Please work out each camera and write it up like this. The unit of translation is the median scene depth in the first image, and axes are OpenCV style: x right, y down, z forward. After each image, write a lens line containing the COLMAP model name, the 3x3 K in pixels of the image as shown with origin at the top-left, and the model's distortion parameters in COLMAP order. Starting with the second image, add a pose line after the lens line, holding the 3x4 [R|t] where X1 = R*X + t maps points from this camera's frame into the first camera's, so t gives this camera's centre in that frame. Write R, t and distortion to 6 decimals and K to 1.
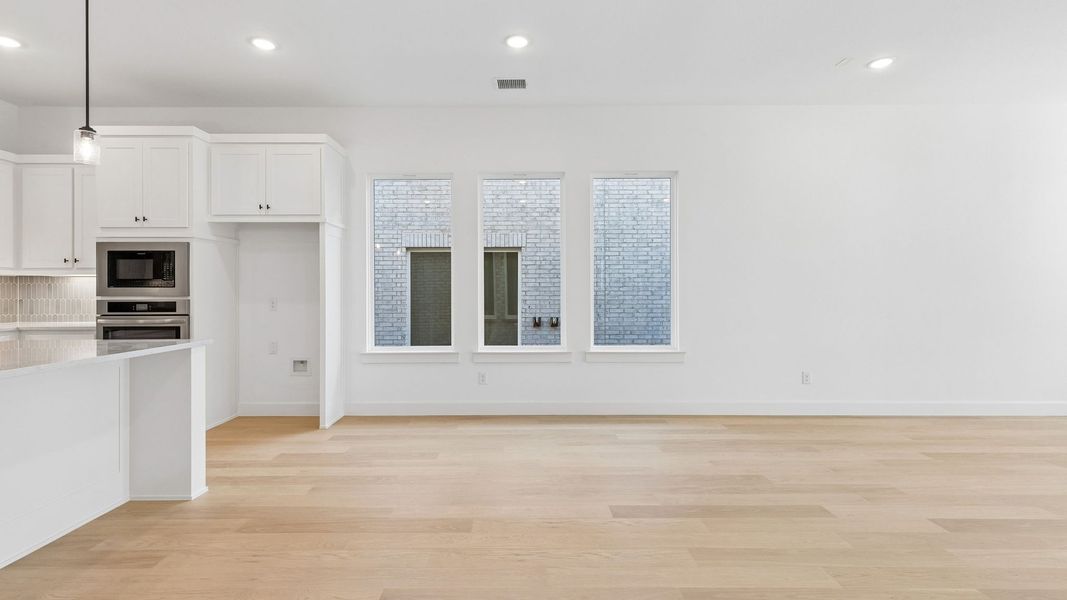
lens RADIAL K [[498.8, 0, 527.8], [0, 498.8, 293.6], [0, 0, 1]] dist [0.004437, 0.000355]
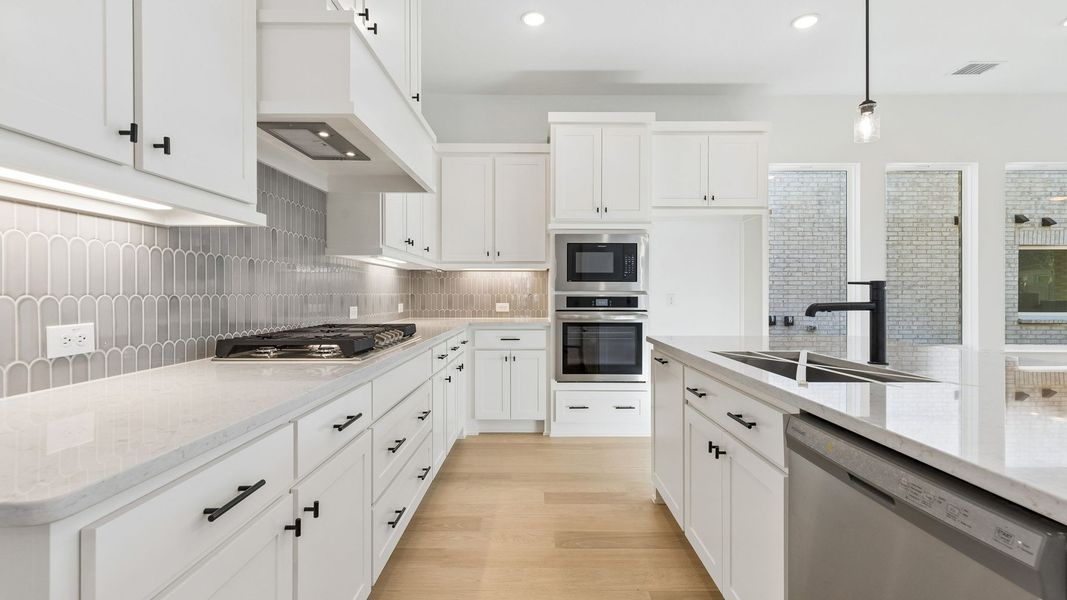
lens RADIAL K [[487.1, 0, 537.6], [0, 487.1, 294.9], [0, 0, 1]] dist [0.013325, 0.000157]
pose [[0.999990, 0.004544, -0.000324, -0.892455], [-0.004543, 0.999987, 0.002231, 0.011434], [0.000334, -0.002230, 0.999997, 0.068813]]
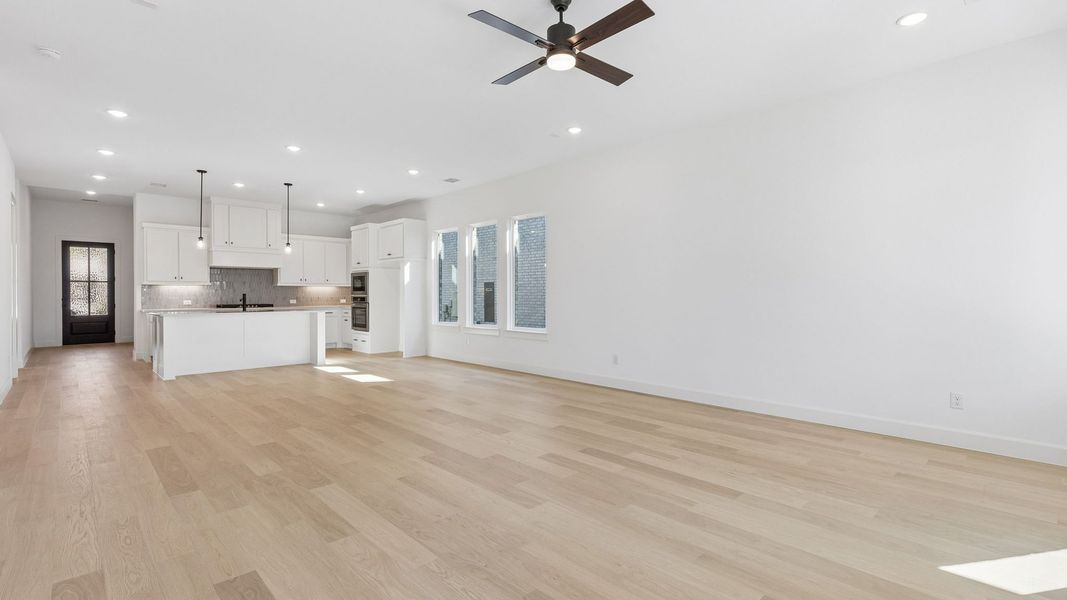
lens RADIAL K [[487.1, 0, 537.6], [0, 487.1, 294.9], [0, 0, 1]] dist [0.013325, 0.000157]
pose [[0.698679, 0.004611, -0.715421, 1.482349], [0.001715, 0.999966, 0.008120, -0.011060], [0.715433, -0.006900, 0.698647, -0.035295]]
